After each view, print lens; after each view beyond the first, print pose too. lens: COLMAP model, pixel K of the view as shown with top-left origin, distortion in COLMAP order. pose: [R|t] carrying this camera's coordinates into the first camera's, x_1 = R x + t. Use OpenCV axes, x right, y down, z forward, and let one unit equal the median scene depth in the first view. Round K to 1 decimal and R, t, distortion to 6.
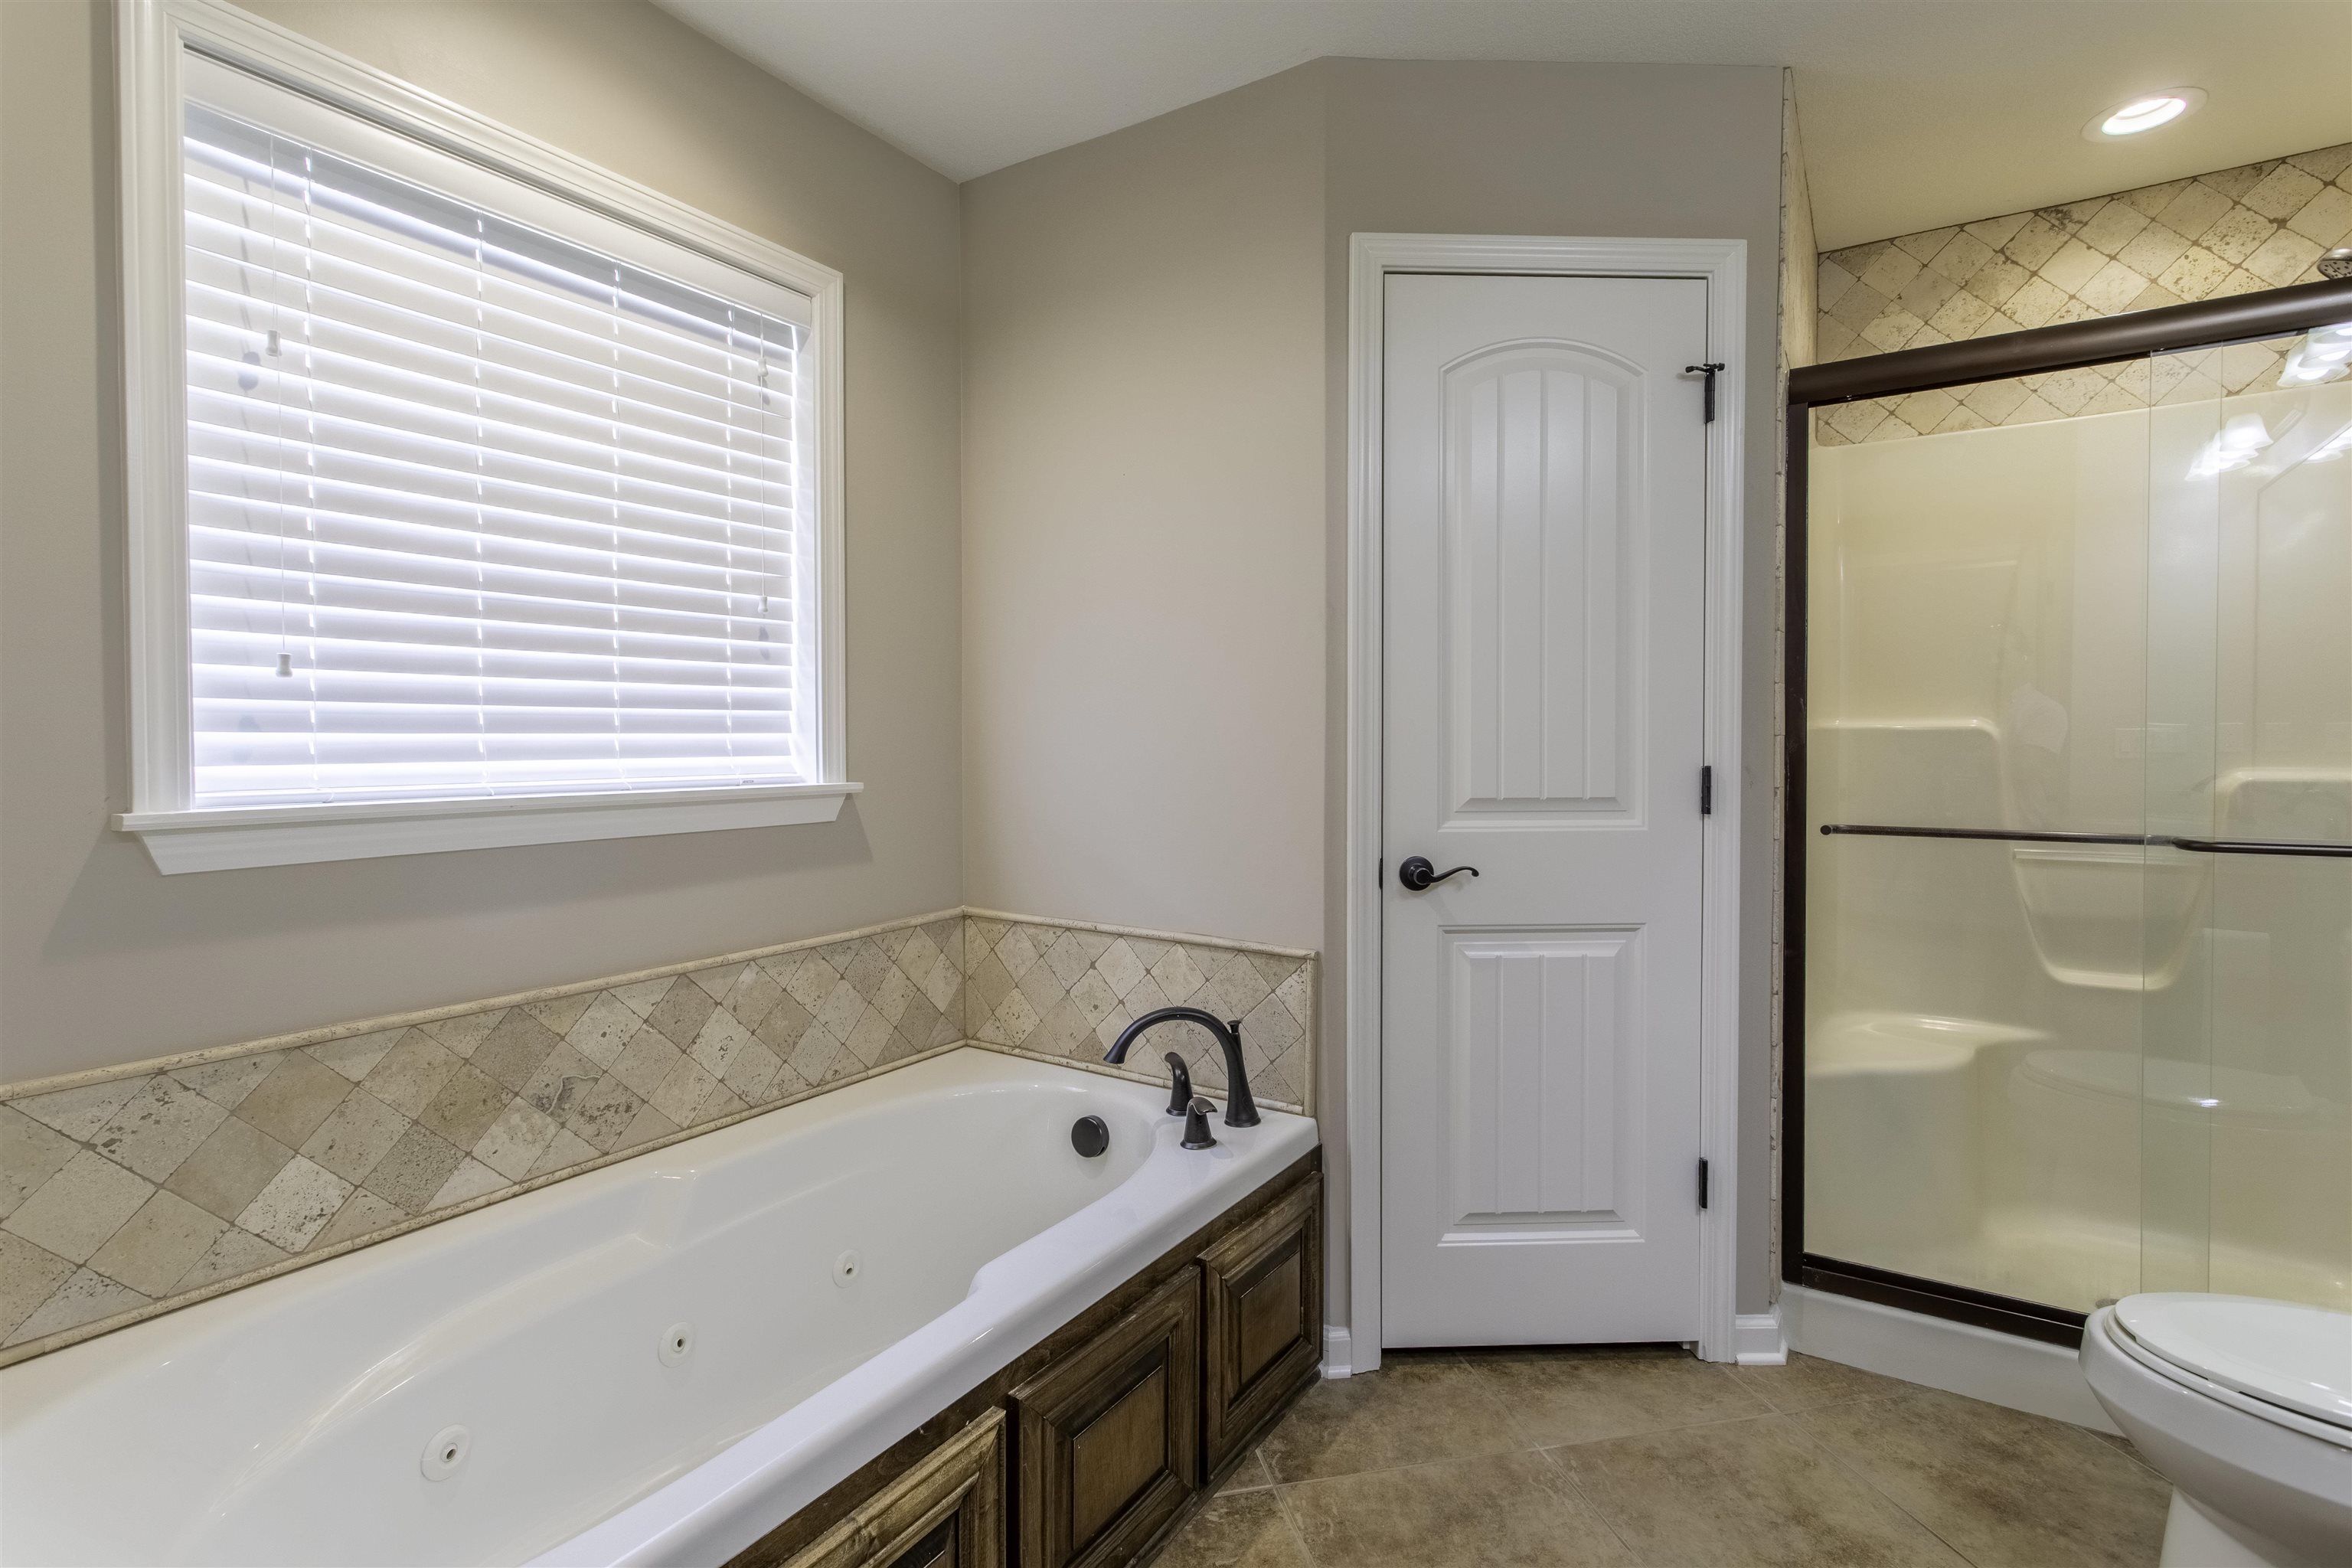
lens RADIAL K [[1139.6, 0, 1127.6], [0, 1139.6, 753.3], [0, 0, 1]] dist [0.001382, 0.001644]
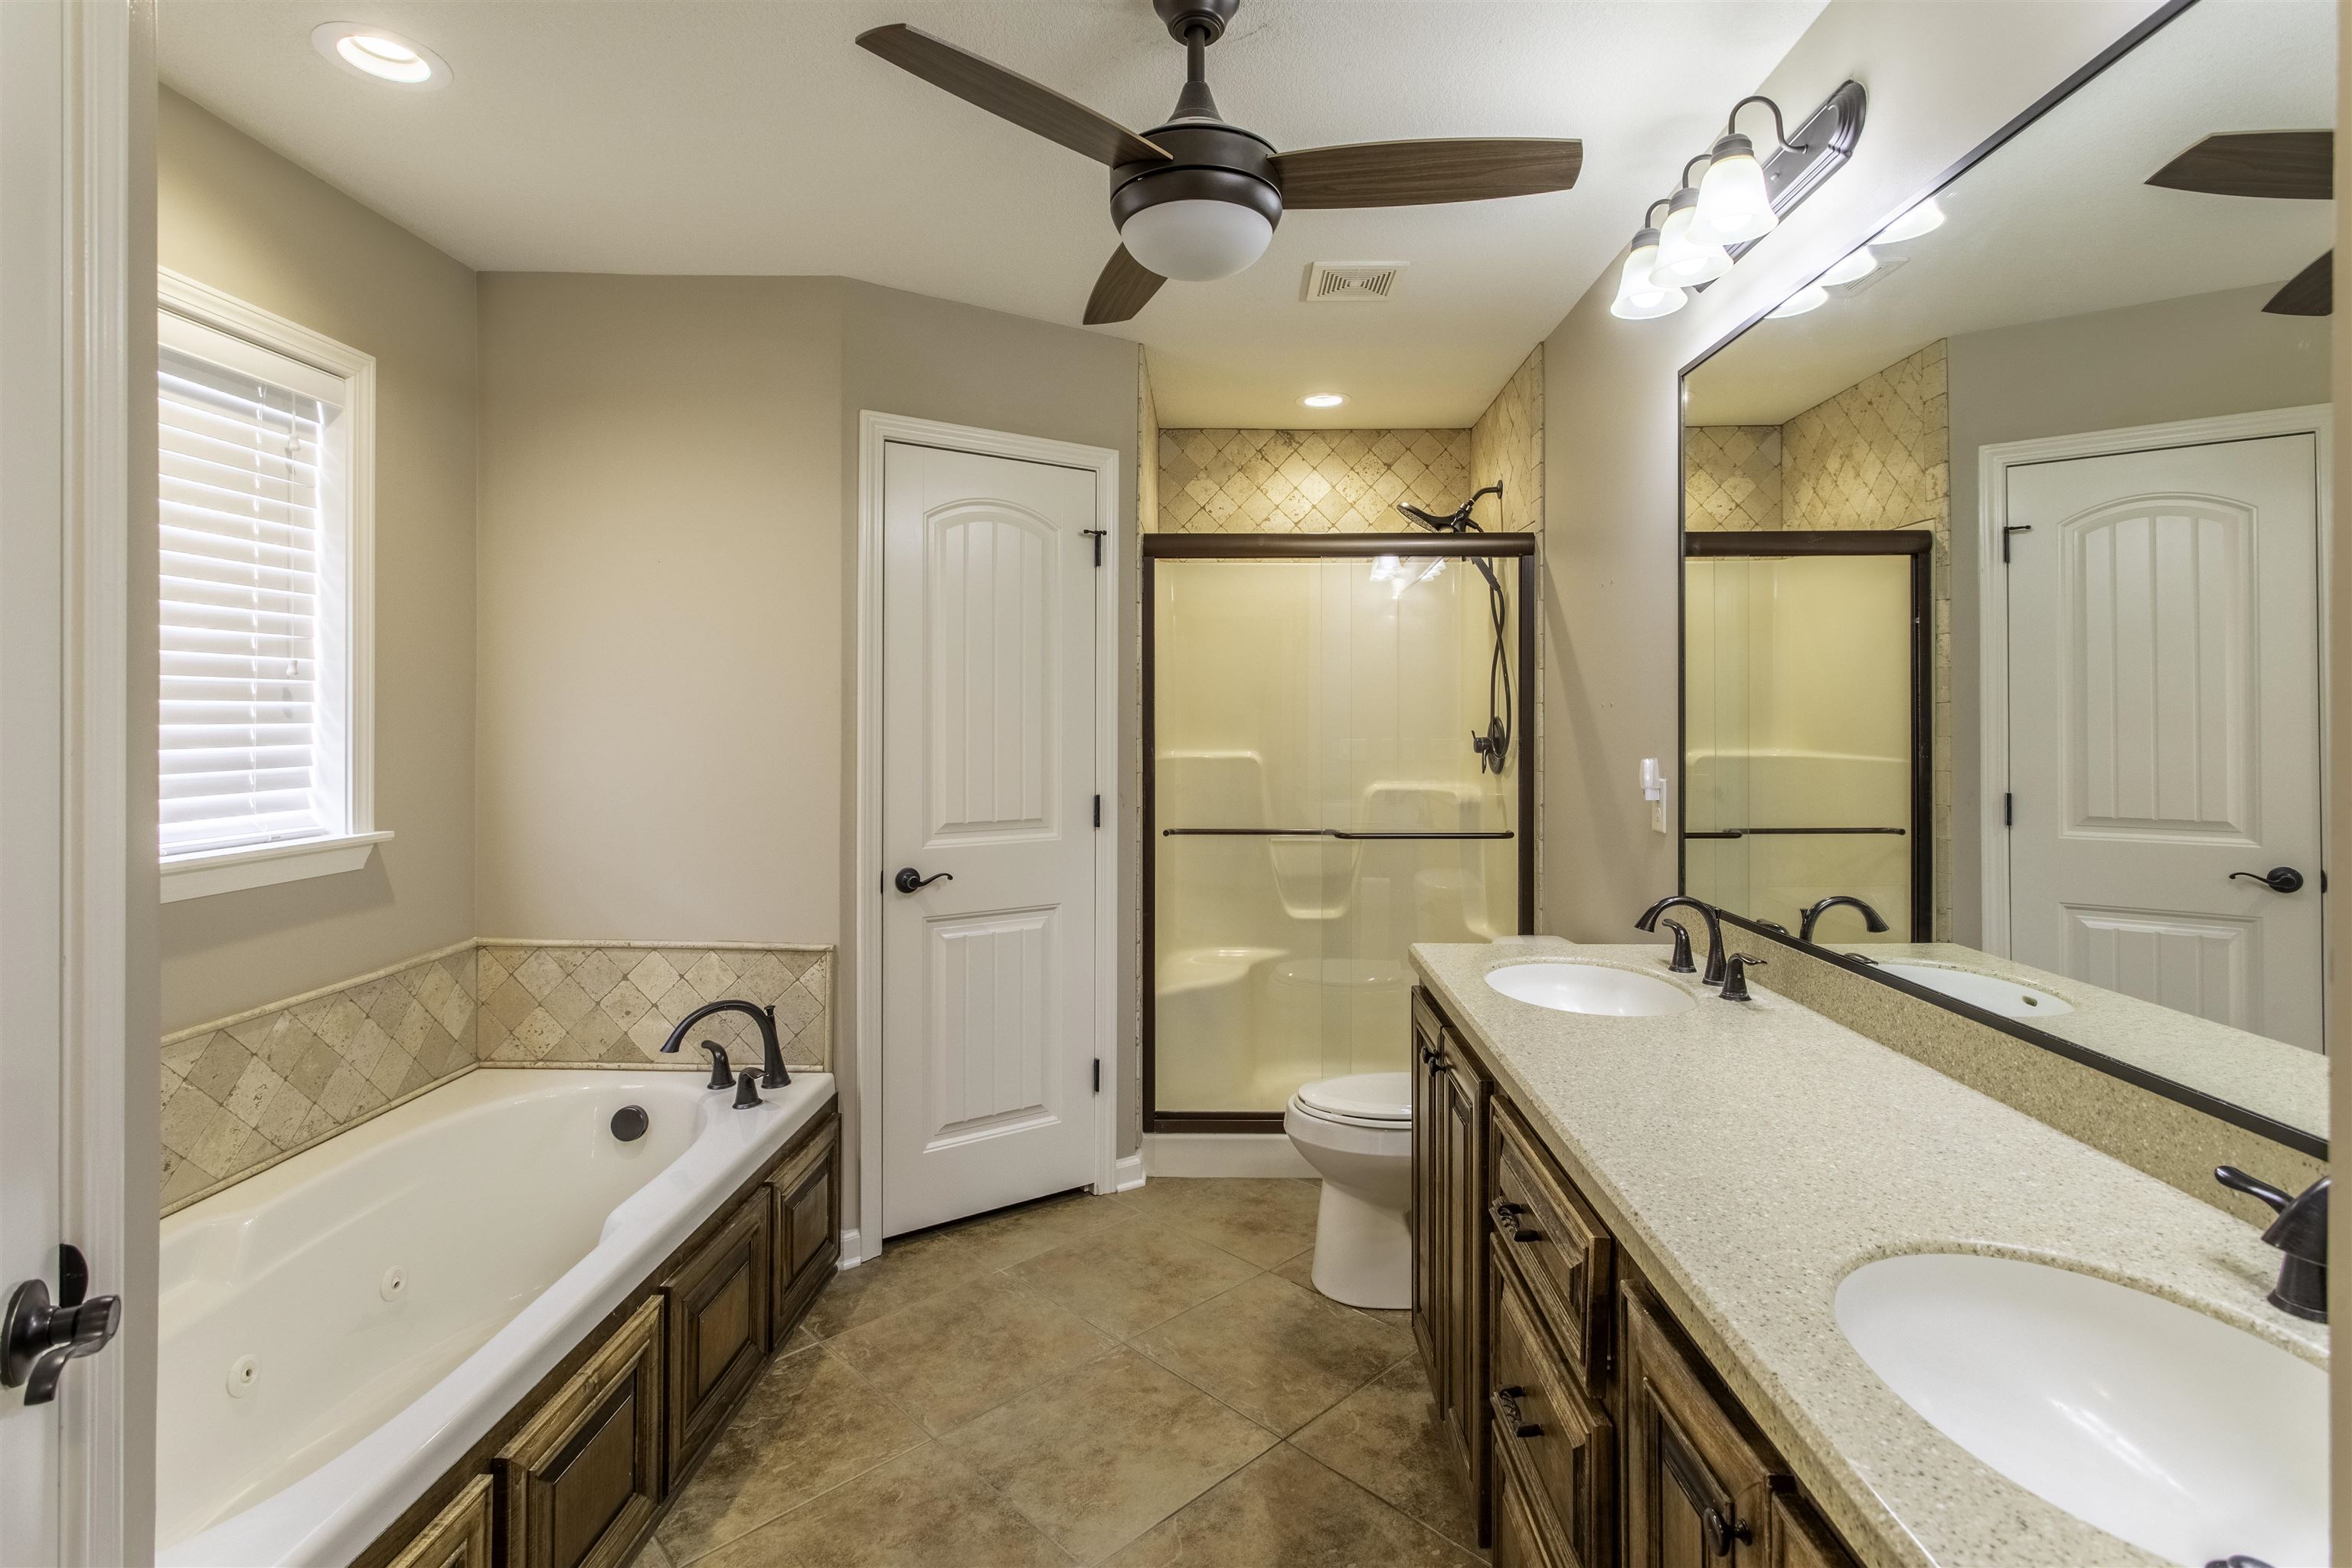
lens RADIAL K [[1109.5, 0, 1169.6], [0, 1109.5, 768.9], [0, 0, 1]] dist [0.007565, 0.000568]
pose [[0.852198, -0.018068, 0.522908, -0.166043], [0.006308, 0.999686, 0.024262, -0.055971], [-0.523182, -0.017378, 0.852044, -0.279017]]
